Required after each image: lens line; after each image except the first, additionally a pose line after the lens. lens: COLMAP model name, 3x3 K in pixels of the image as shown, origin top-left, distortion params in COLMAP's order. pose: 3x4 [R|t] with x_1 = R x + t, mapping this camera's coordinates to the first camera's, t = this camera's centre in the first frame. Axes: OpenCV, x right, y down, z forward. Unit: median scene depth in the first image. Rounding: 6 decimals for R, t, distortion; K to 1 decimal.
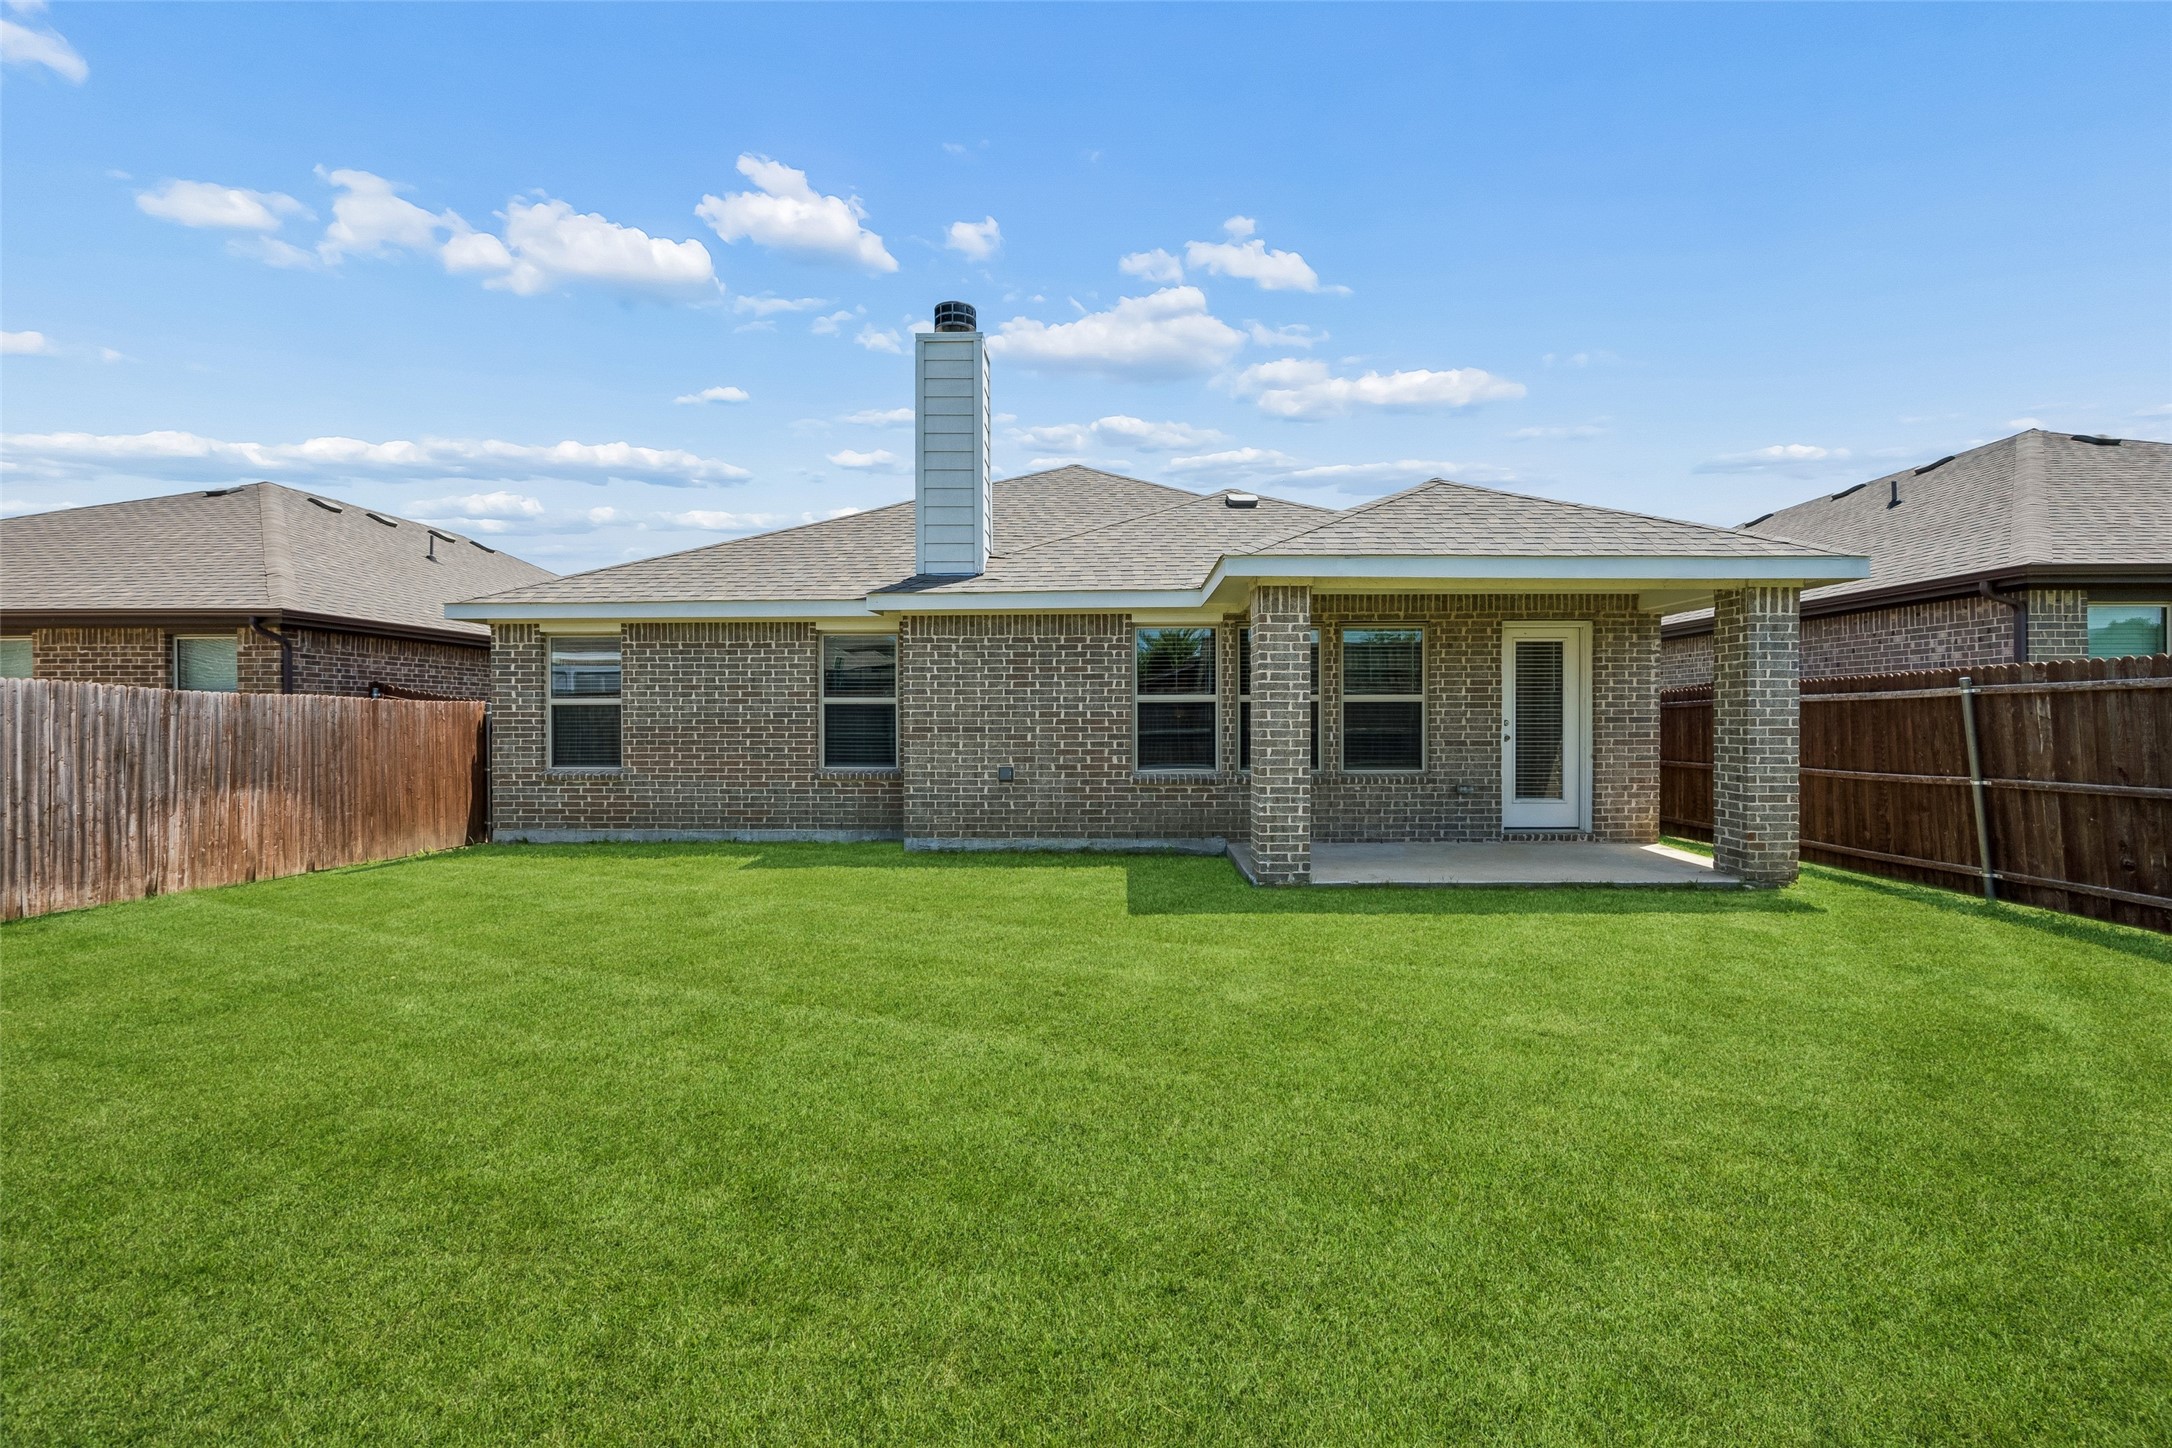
lens RADIAL K [[933.3, 0, 1083.0], [0, 933.3, 717.3], [0, 0, 1]] dist [-0.016832, 0.001555]
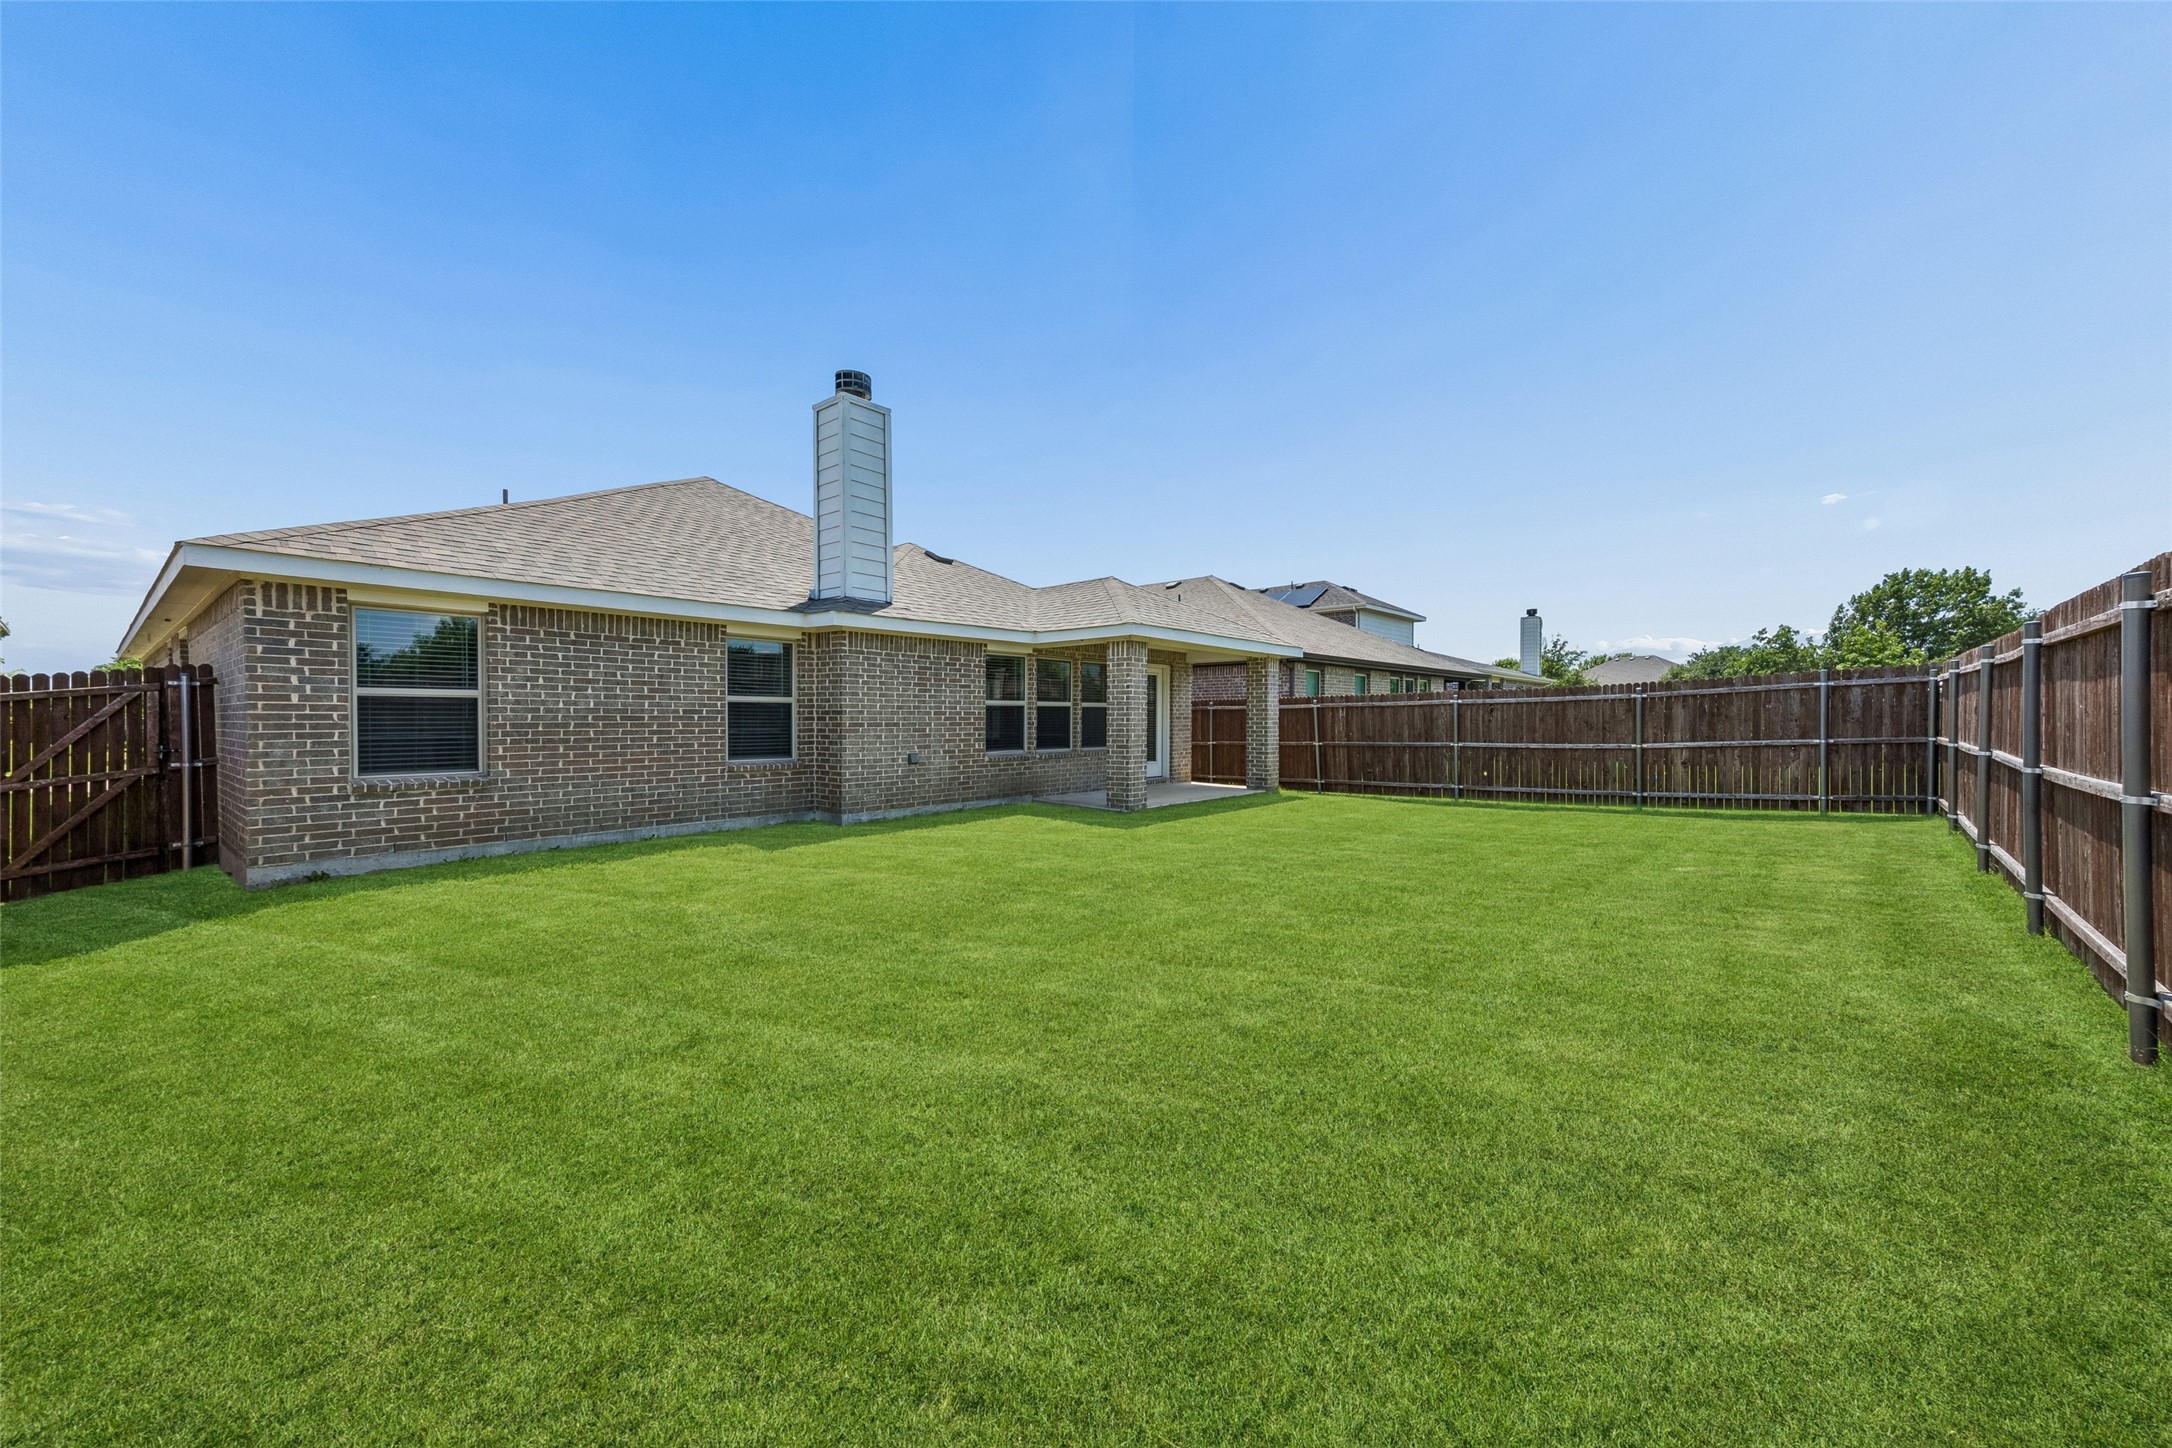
lens RADIAL K [[837.2, 0, 1090.2], [0, 837.2, 715.9], [0, 0, 1]] dist [0.000952, 0.000067]
pose [[0.591889, 0.004790, 0.806005, -0.803806], [-0.004435, 0.999987, -0.002686, 0.003053], [-0.806007, -0.001985, 0.591902, 0.097806]]
